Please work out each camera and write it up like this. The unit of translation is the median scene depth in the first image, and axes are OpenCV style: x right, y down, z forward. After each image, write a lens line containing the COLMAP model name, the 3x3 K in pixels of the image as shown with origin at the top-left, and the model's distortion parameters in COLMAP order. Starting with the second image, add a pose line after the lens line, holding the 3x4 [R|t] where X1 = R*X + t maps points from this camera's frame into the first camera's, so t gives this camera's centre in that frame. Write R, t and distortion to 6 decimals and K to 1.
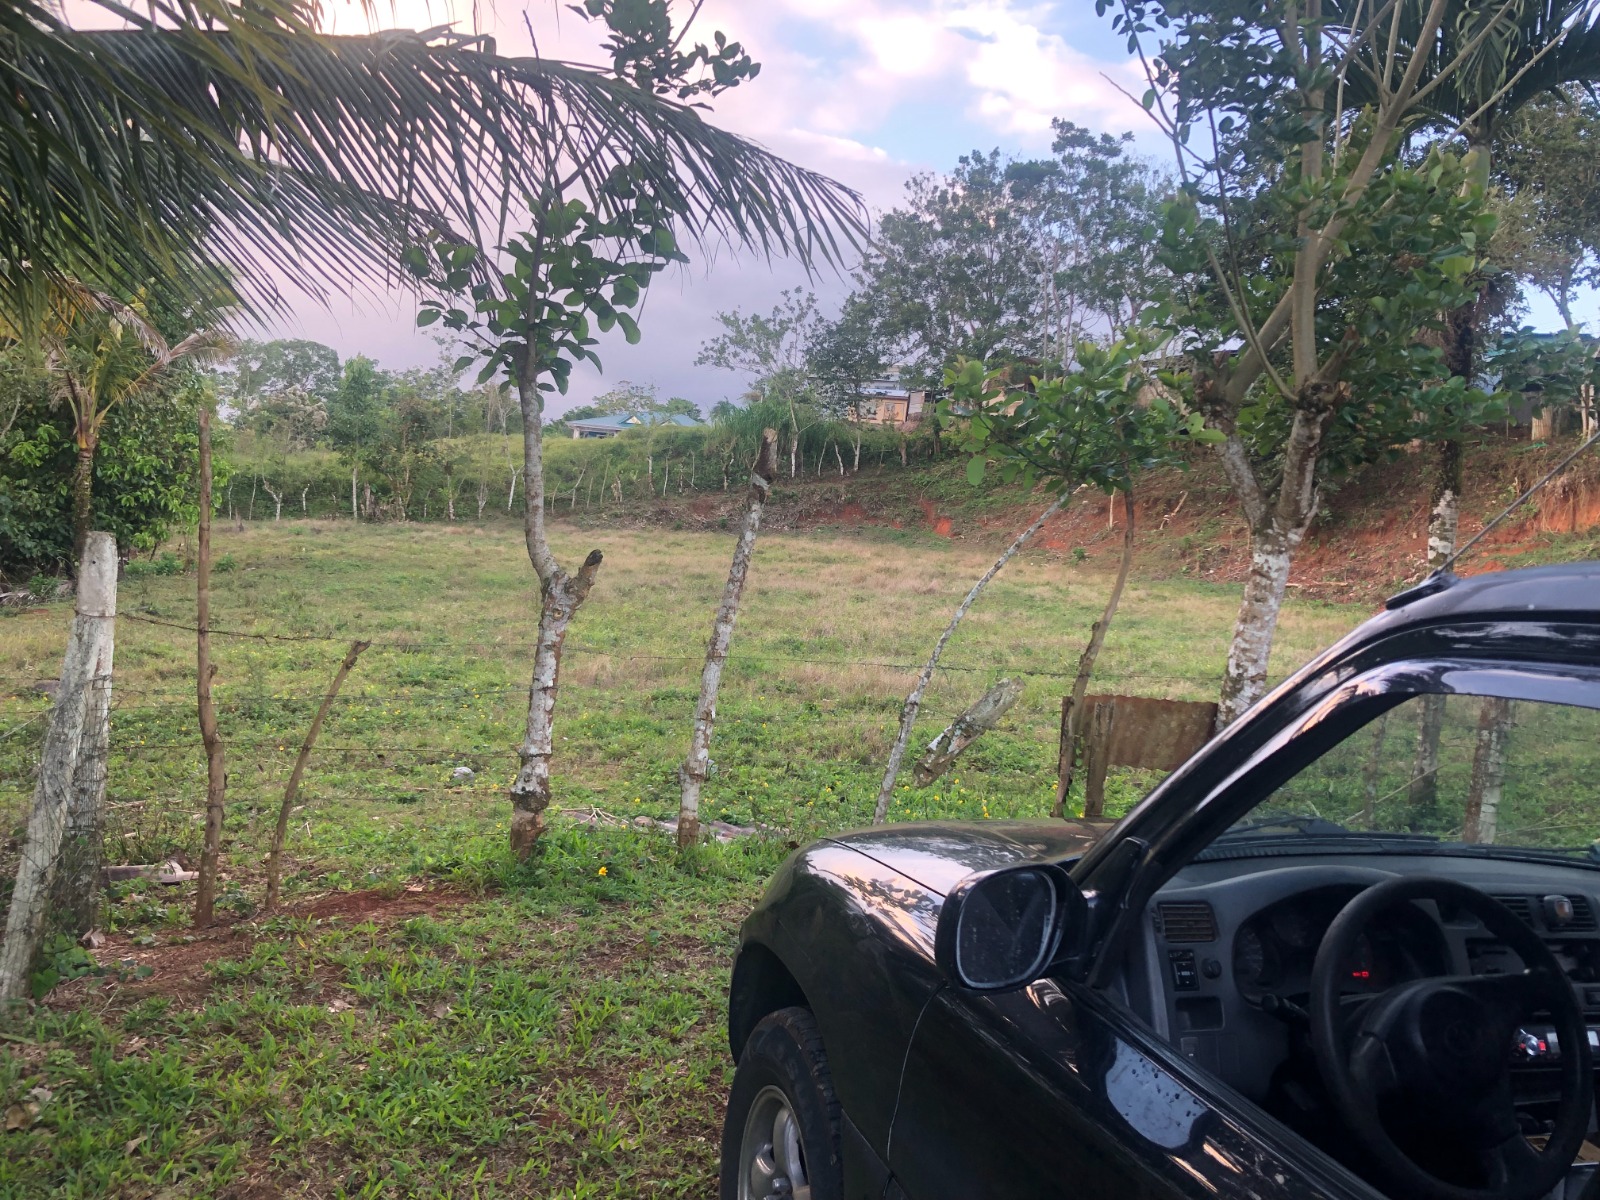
lens RADIAL K [[1308.9, 0, 808.1], [0, 1308.9, 587.0], [0, 0, 1]] dist [0.019428, -0.004178]
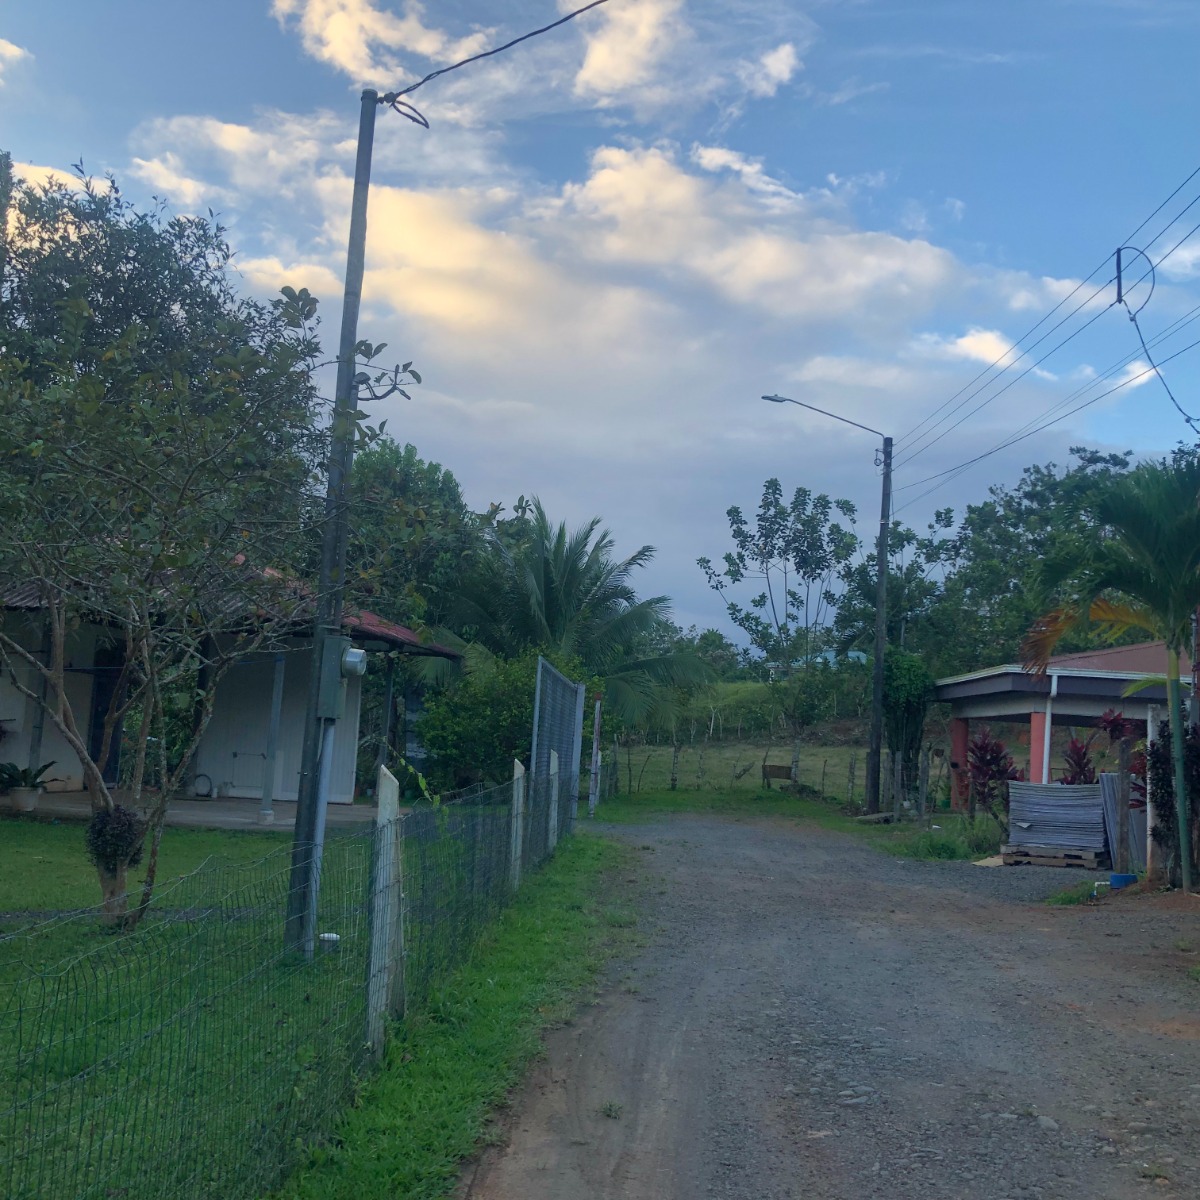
lens RADIAL K [[1236.7, 0, 580.2], [0, 1236.7, 597.4], [0, 0, 1]] dist [-0.001383, 0.005095]
pose [[0.939863, -0.069108, -0.334488, 0.114626], [0.012196, 0.985483, -0.169338, 0.022619], [0.341335, 0.155075, 0.927061, -0.386390]]
